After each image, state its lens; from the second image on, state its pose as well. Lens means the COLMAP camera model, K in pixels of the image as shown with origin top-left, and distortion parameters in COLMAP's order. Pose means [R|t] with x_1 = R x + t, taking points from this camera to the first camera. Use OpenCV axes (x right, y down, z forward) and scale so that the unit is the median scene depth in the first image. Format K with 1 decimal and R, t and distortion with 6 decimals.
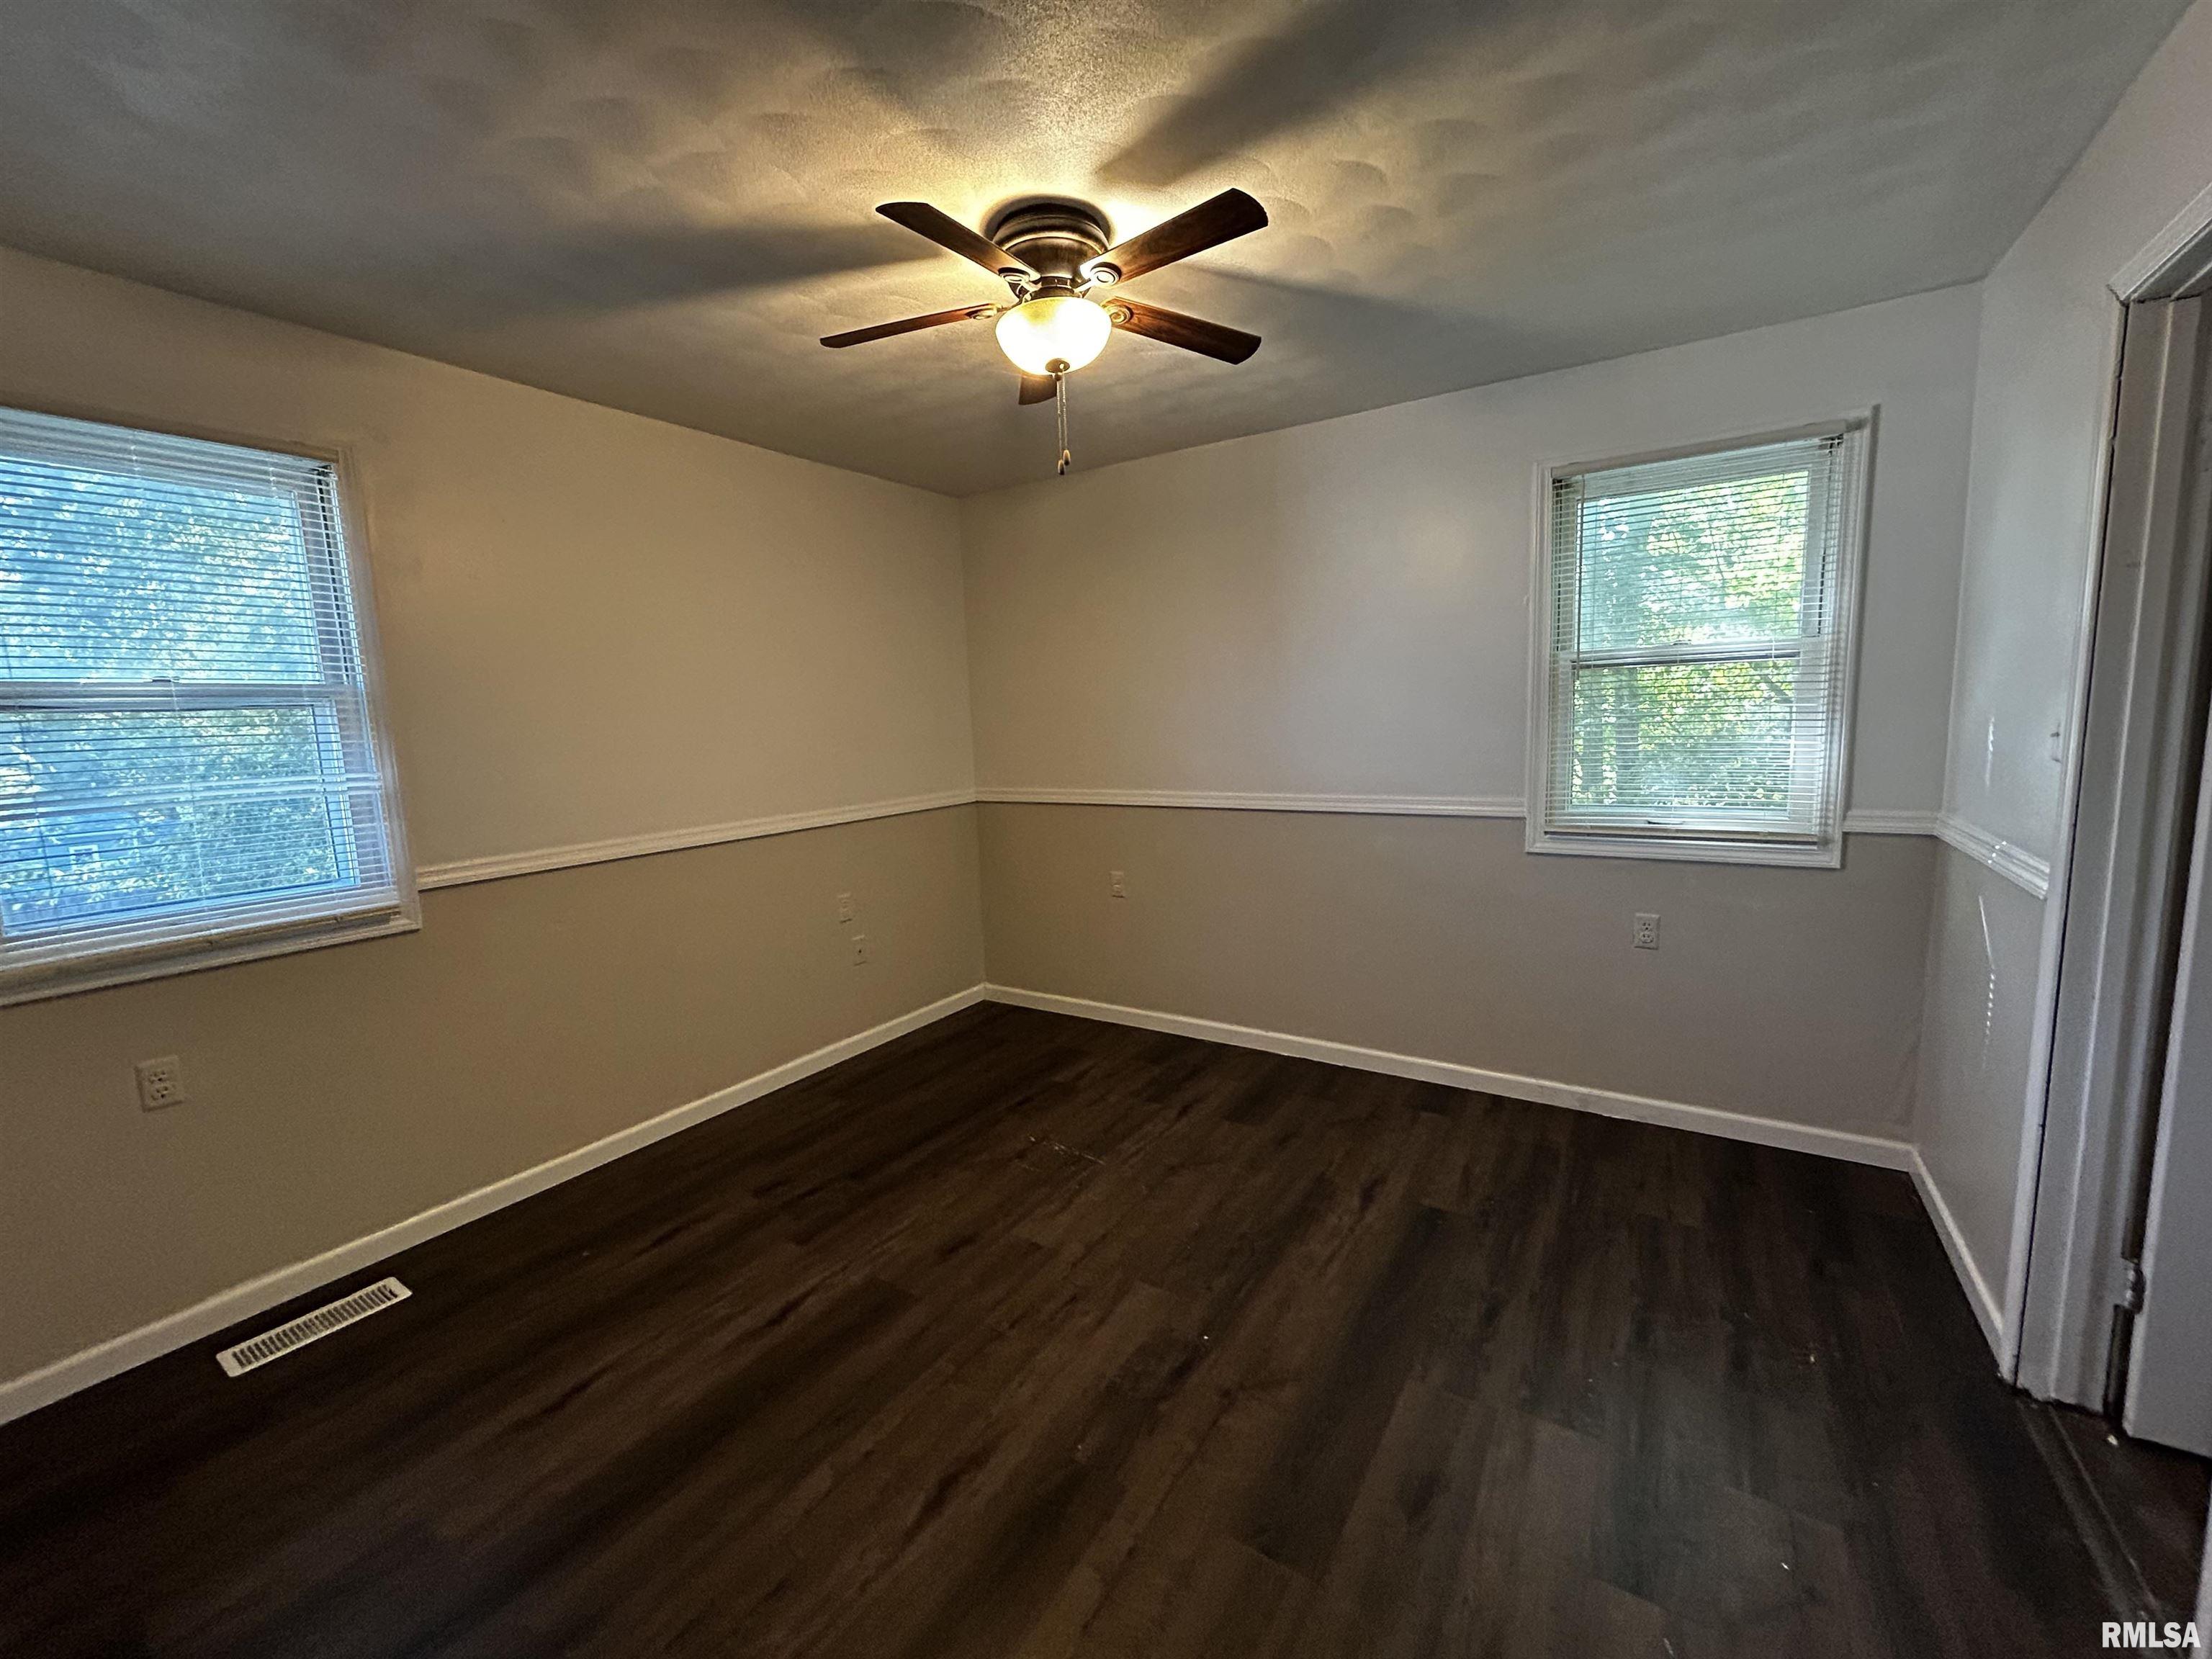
lens RADIAL K [[891.7, 0, 1100.8], [0, 891.7, 825.2], [0, 0, 1]] dist [-0.000839, 0.000716]
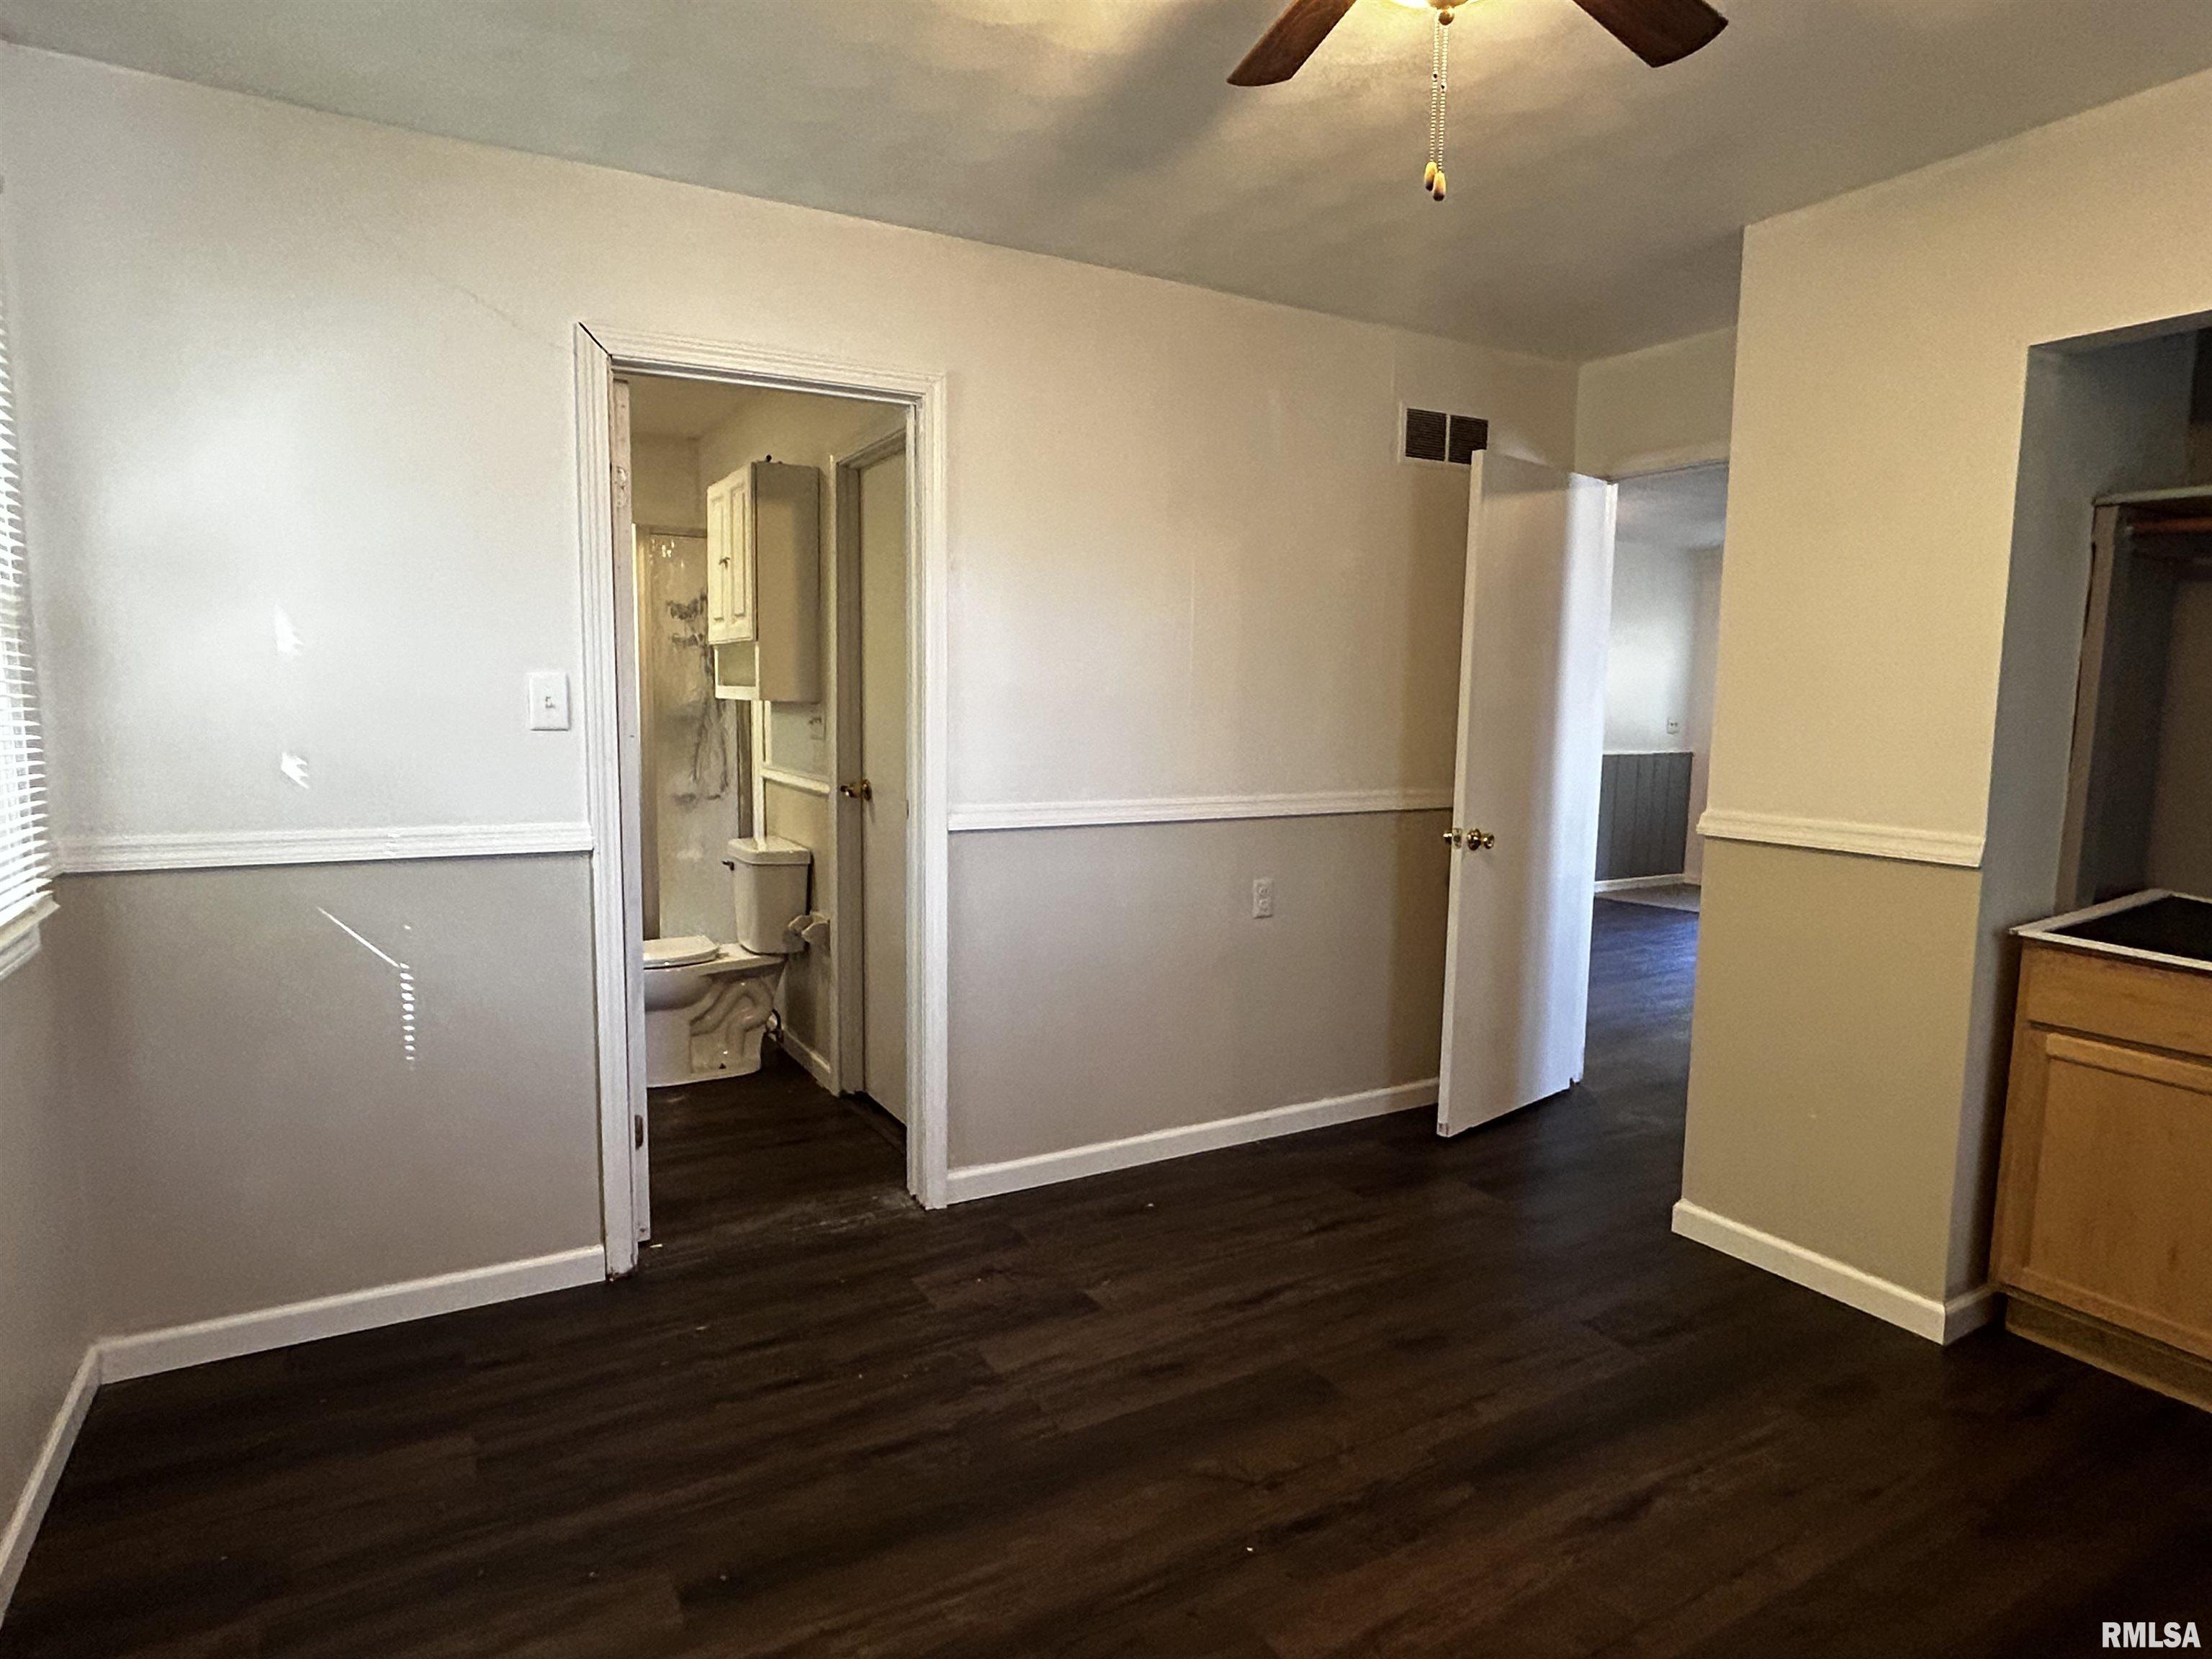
lens RADIAL K [[1237.8, 0, 1103.4], [0, 1237.8, 828.2], [0, 0, 1]] dist [-0.000064, -0.001332]
pose [[-0.886926, -0.029390, 0.460975, -0.230179], [0.075228, 0.975459, 0.206932, -0.206874], [-0.455744, 0.218212, -0.862949, 1.923120]]
